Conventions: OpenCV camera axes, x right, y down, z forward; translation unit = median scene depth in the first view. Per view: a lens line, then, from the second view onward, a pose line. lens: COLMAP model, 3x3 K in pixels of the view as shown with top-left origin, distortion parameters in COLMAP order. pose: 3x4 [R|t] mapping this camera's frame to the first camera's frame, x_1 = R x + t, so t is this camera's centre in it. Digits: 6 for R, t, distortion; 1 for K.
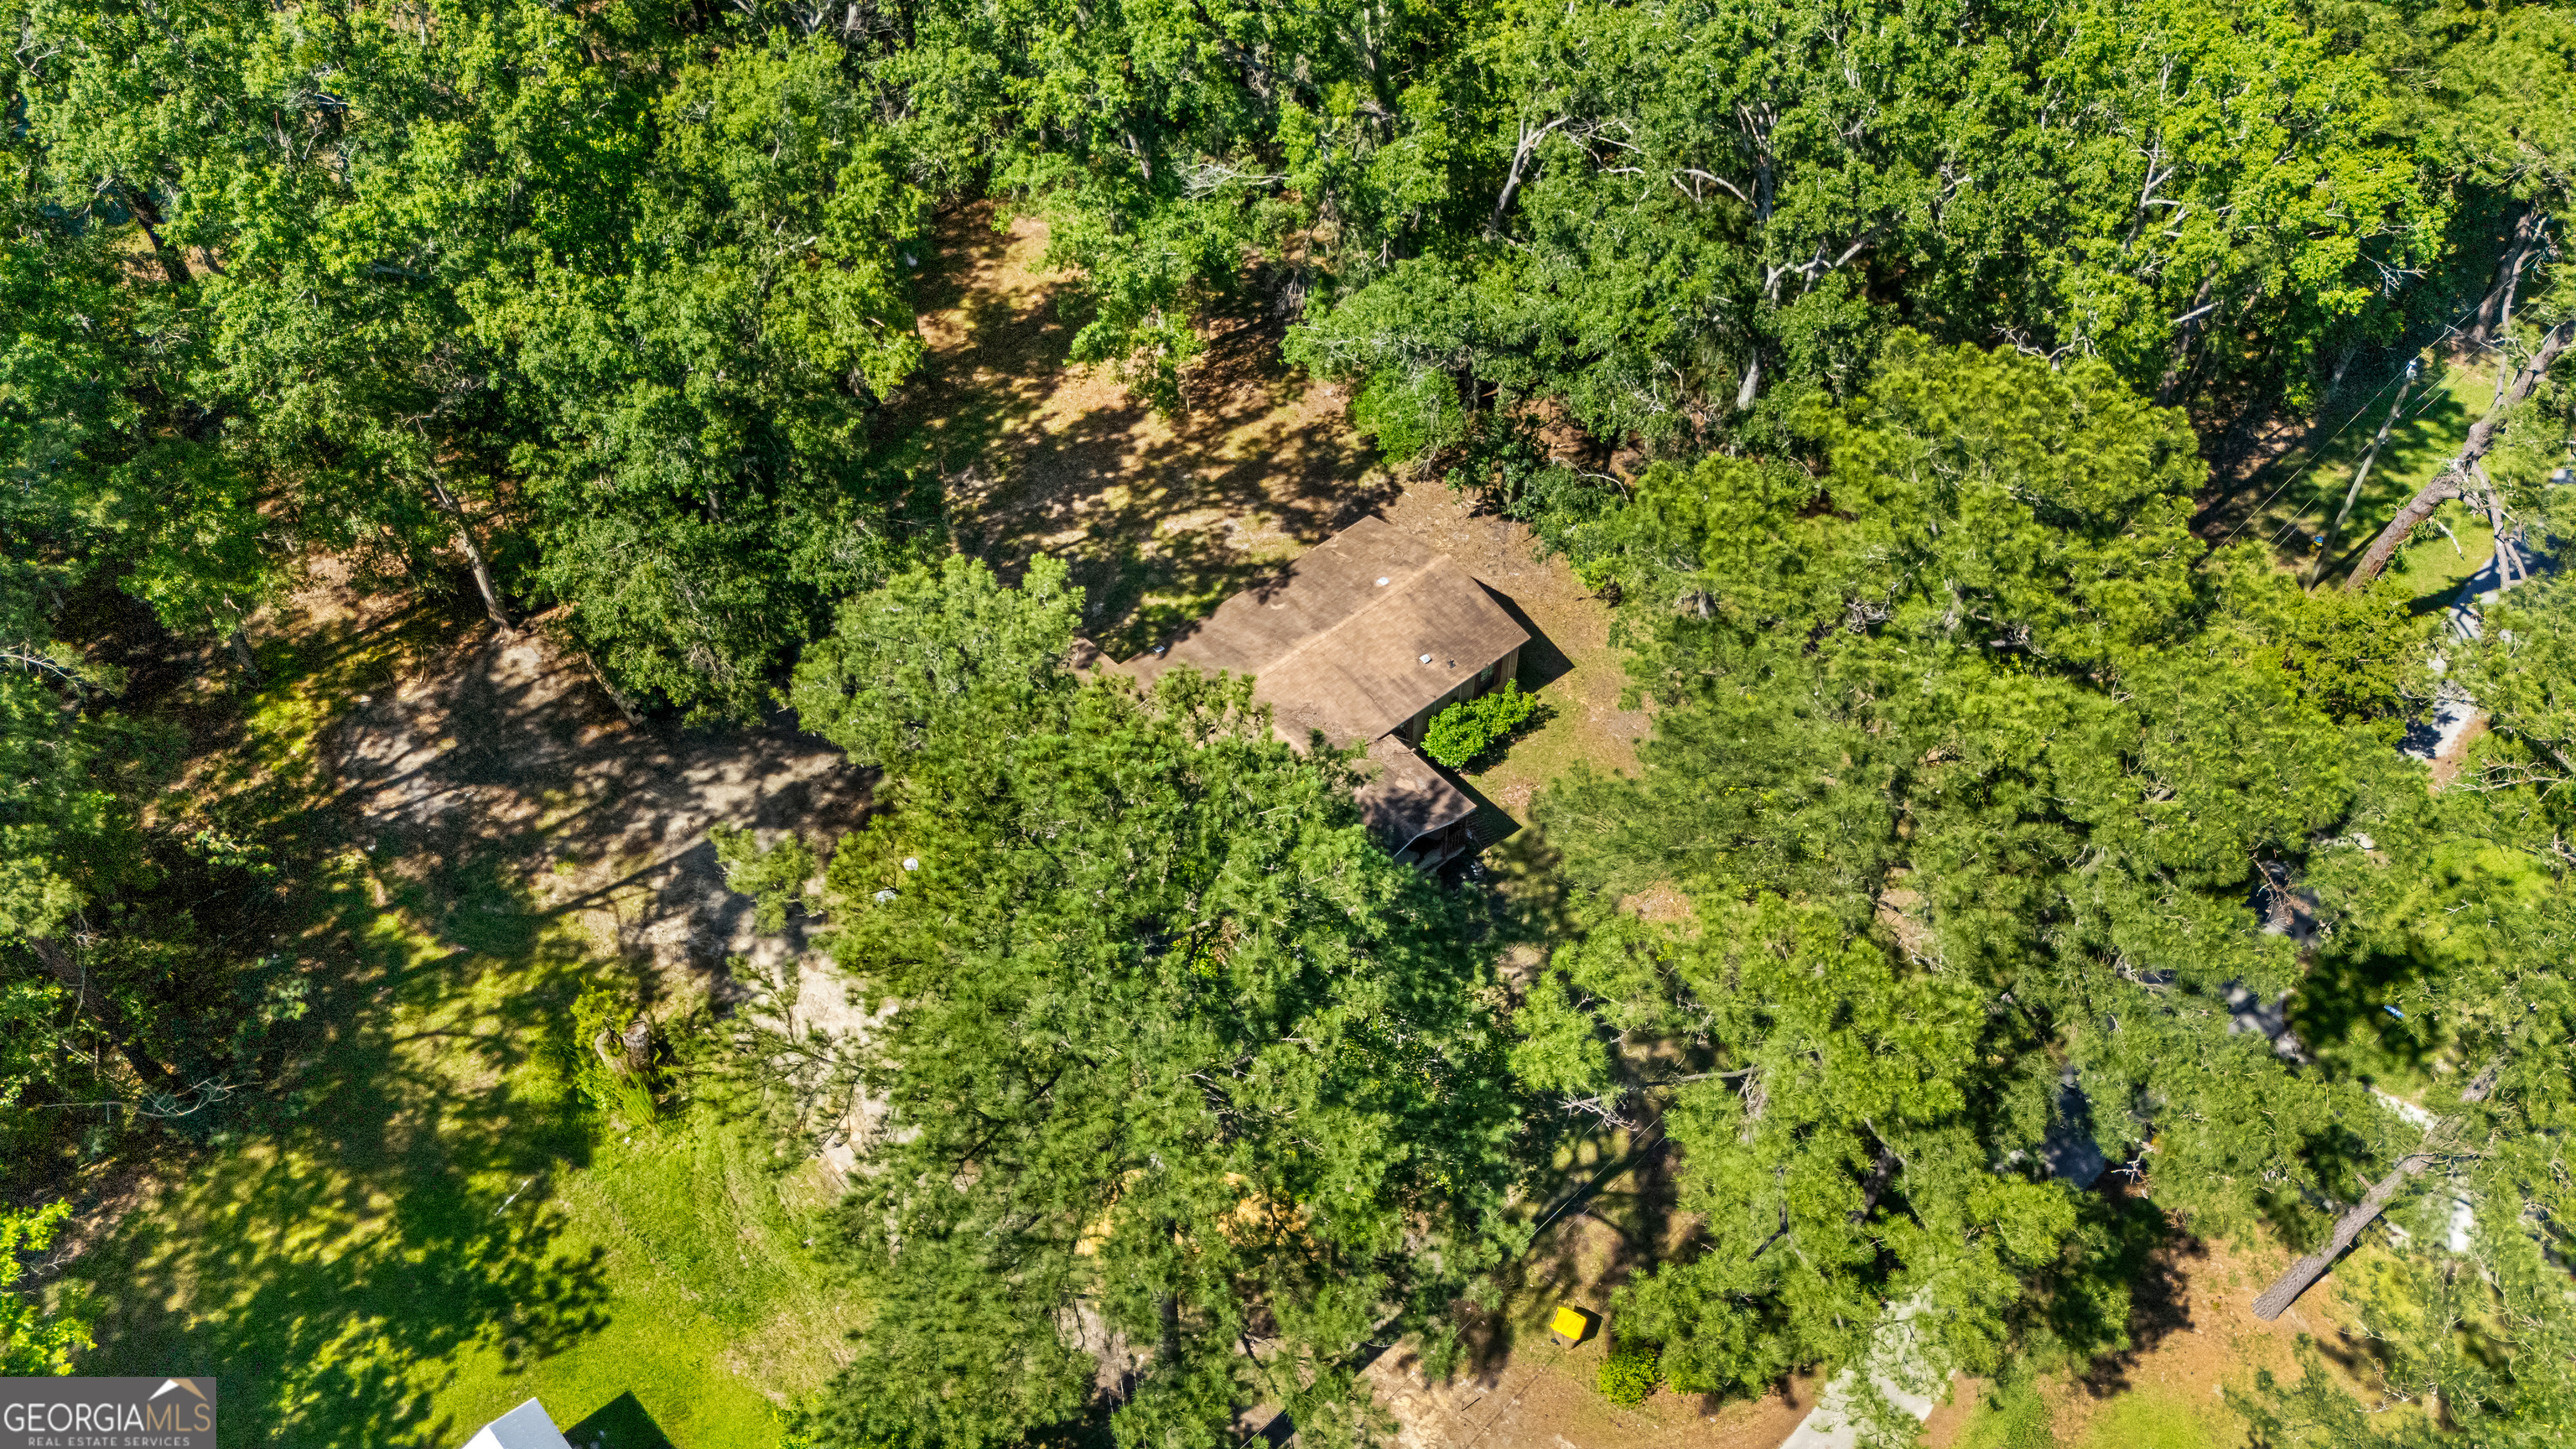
lens RADIAL K [[1914.2, 0, 1280.7], [0, 1914.2, 726.5], [0, 0, 1]] dist [0.039797, 0.002990]
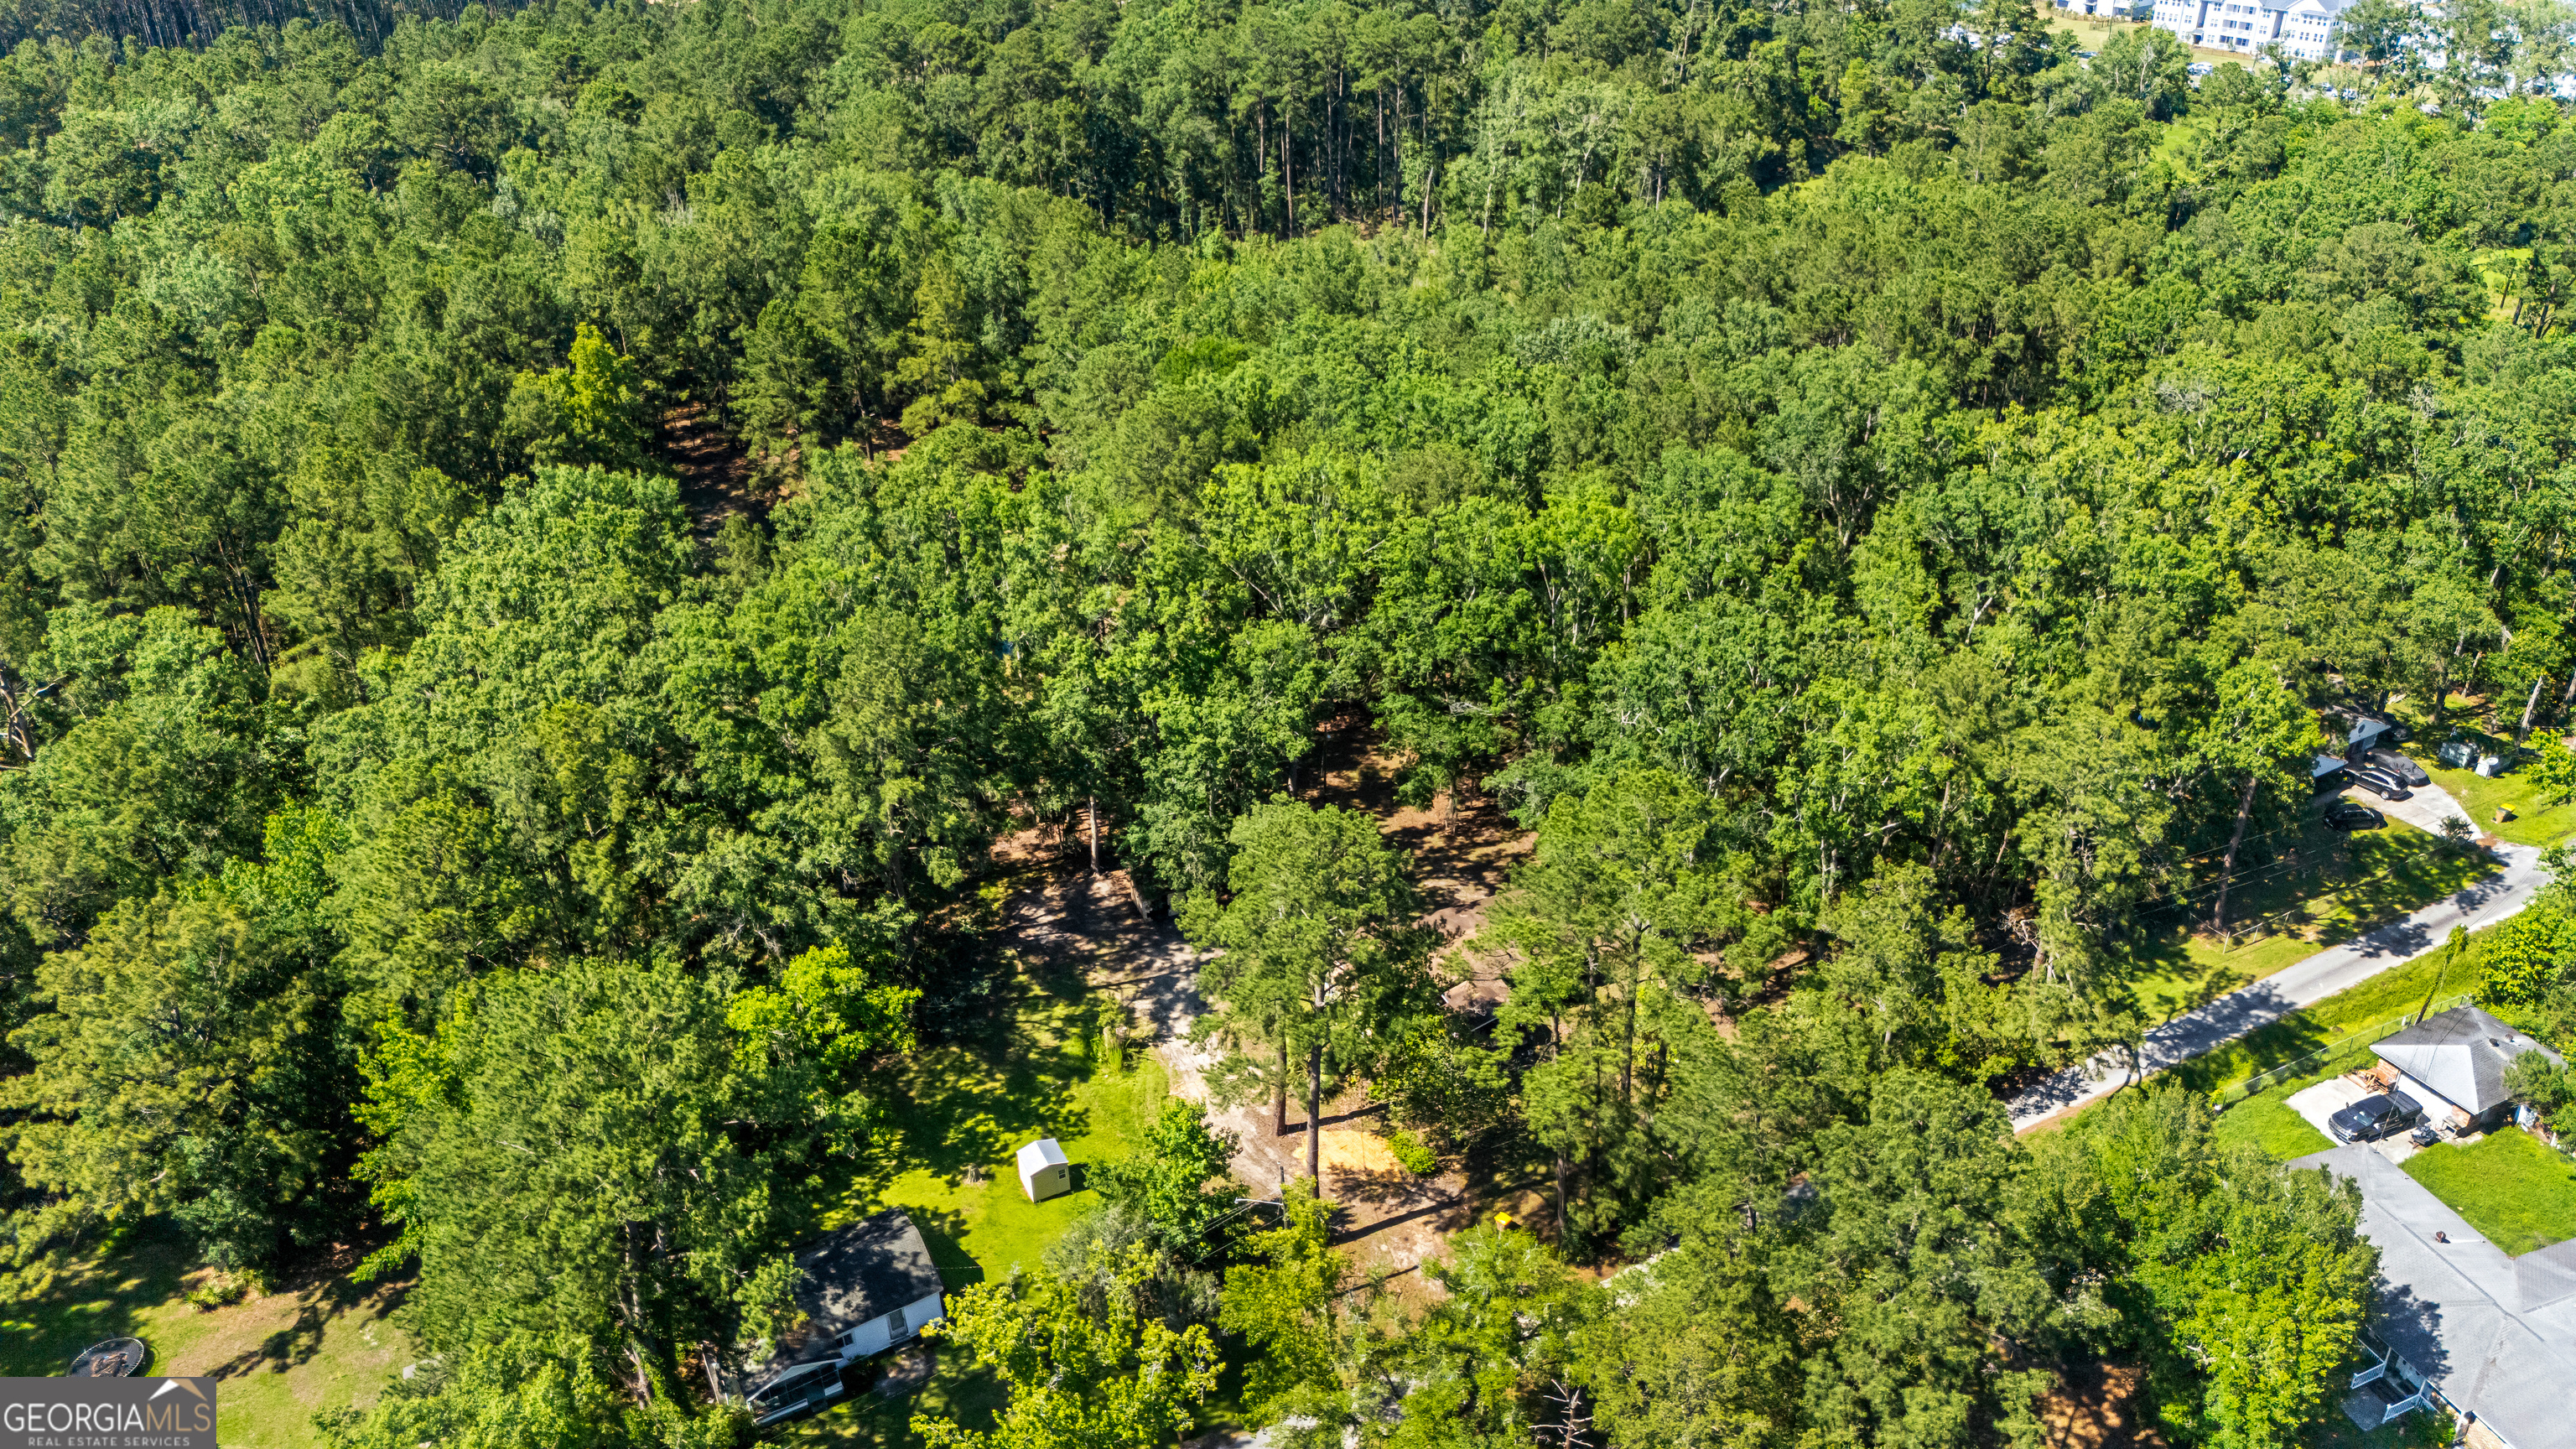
lens RADIAL K [[1914.2, 0, 1289.4], [0, 1914.2, 724.5], [0, 0, 1]] dist [0.039797, 0.002990]
pose [[0.955686, 0.148210, -0.254359, 0.324259], [-0.221445, 0.931240, -0.289404, 0.396599], [0.193977, 0.332906, 0.922793, -1.012996]]
